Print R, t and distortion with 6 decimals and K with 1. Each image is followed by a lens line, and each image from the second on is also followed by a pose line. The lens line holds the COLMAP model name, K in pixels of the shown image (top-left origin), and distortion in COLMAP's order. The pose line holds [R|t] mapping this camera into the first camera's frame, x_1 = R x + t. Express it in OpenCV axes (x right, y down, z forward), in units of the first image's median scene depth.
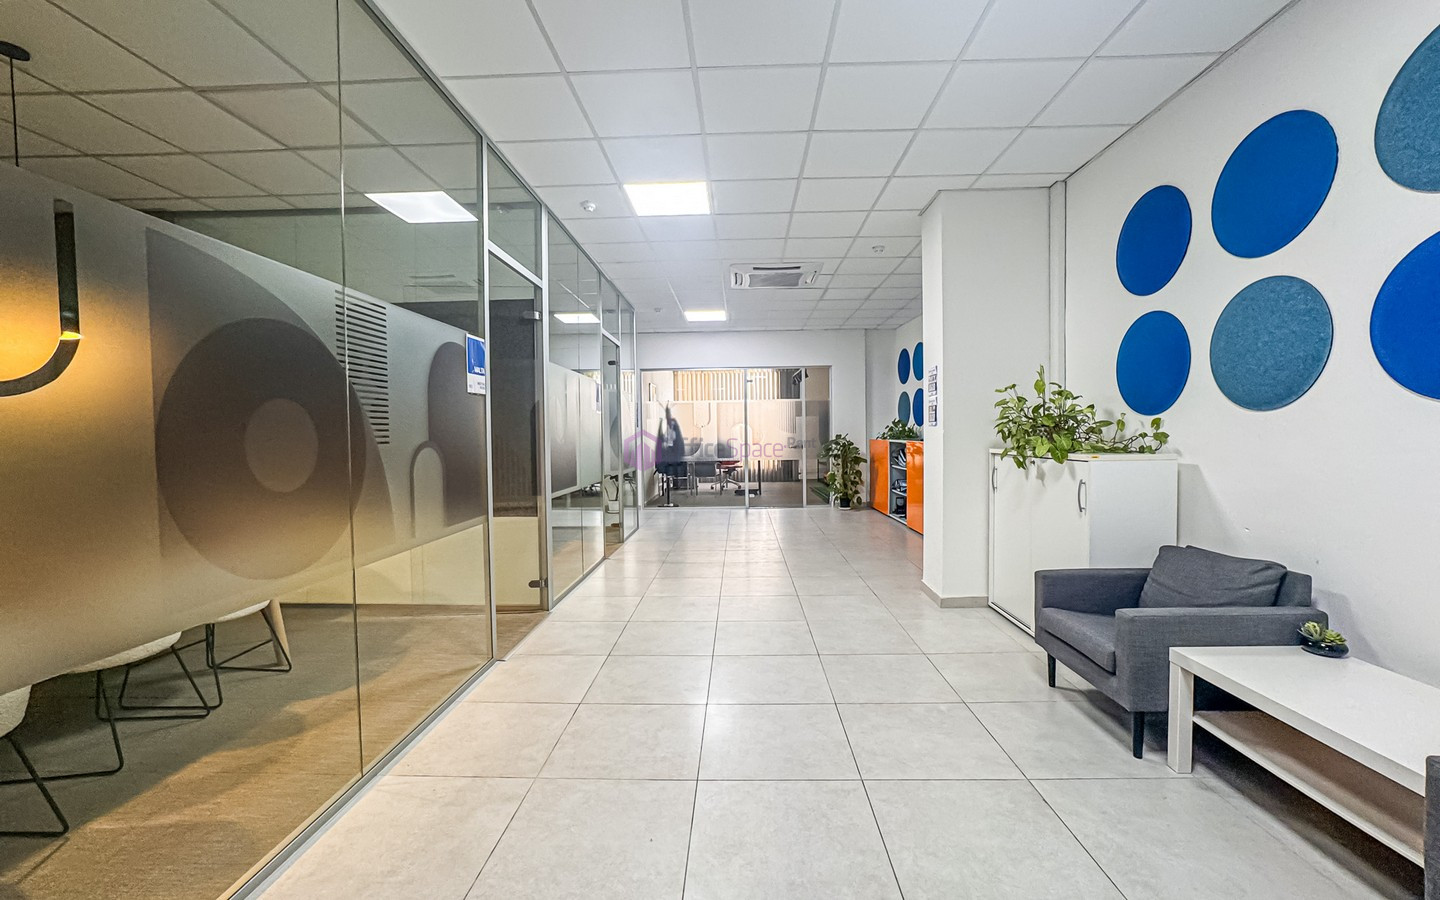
lens RADIAL K [[582.9, 0, 720.9], [0, 582.9, 453.1], [0, 0, 1]] dist [-0.036609, 0.016712]
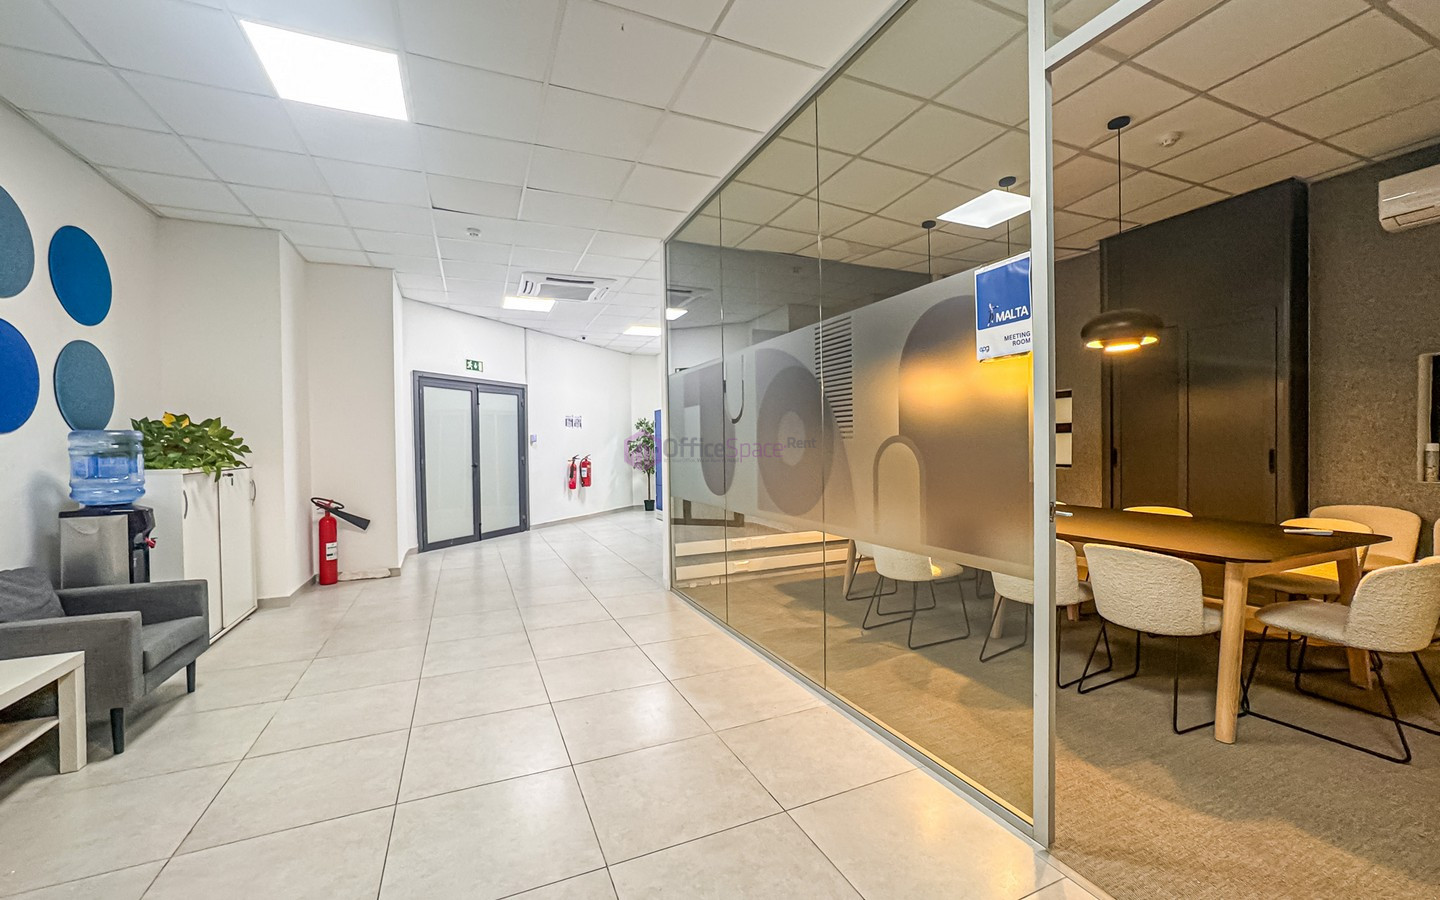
lens RADIAL K [[582.9, 0, 720.9], [0, 582.9, 453.1], [0, 0, 1]] dist [-0.036609, 0.016712]
pose [[-0.900897, 0.034620, -0.432649, 0.146787], [0.012885, 0.998508, 0.053069, -0.052345], [0.433841, 0.042236, -0.899999, 1.996138]]
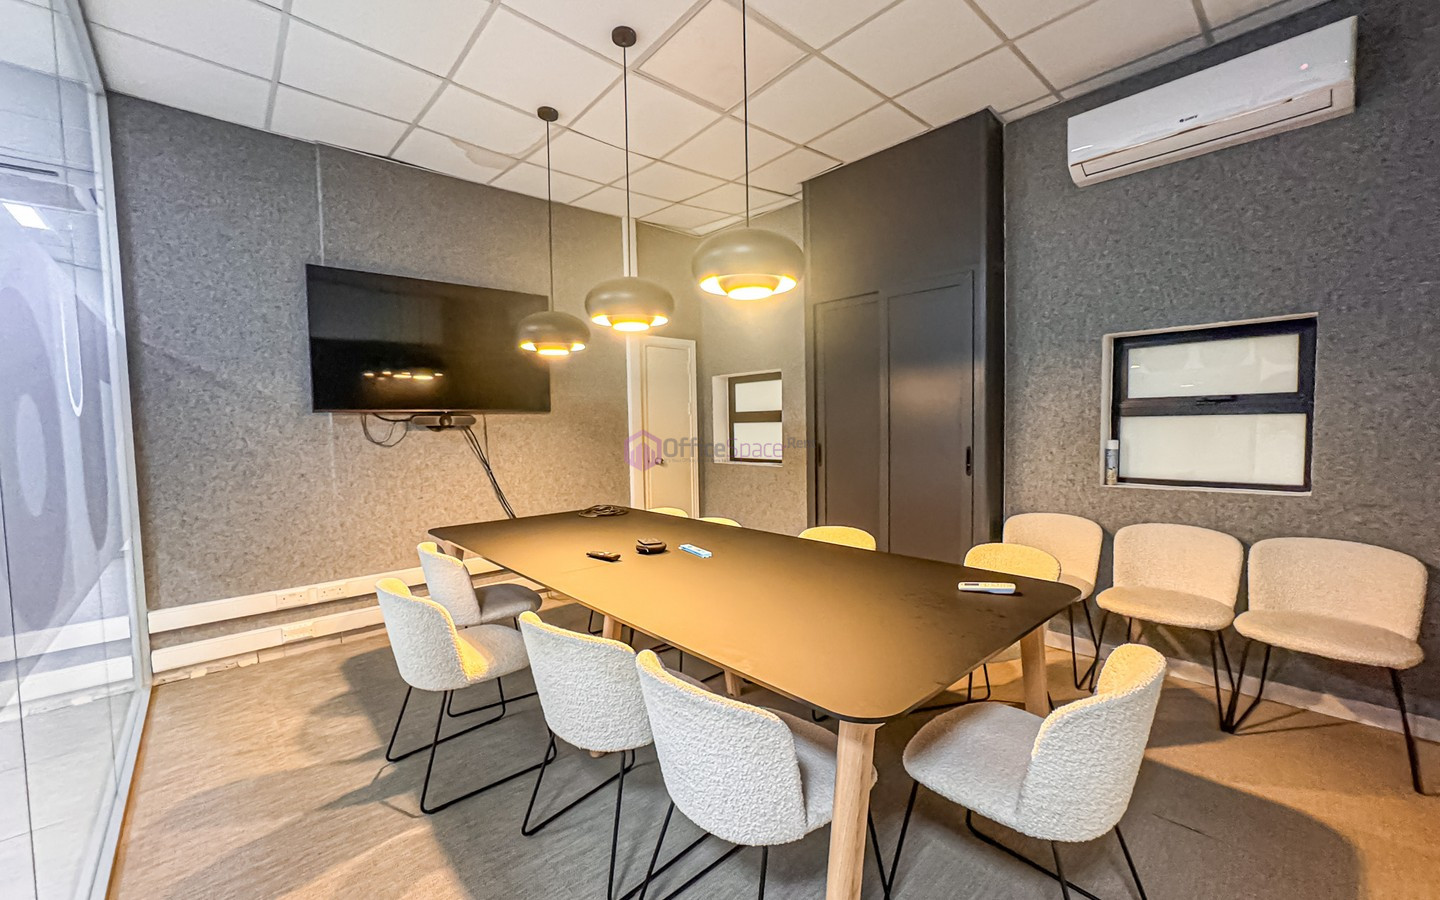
lens RADIAL K [[582.9, 0, 720.9], [0, 582.9, 453.1], [0, 0, 1]] dist [-0.036609, 0.016712]
pose [[-0.721307, 0.063017, -0.689743, -0.742986], [0.004283, 0.996239, 0.086540, -0.062276], [0.692602, 0.059468, -0.718864, 1.748585]]
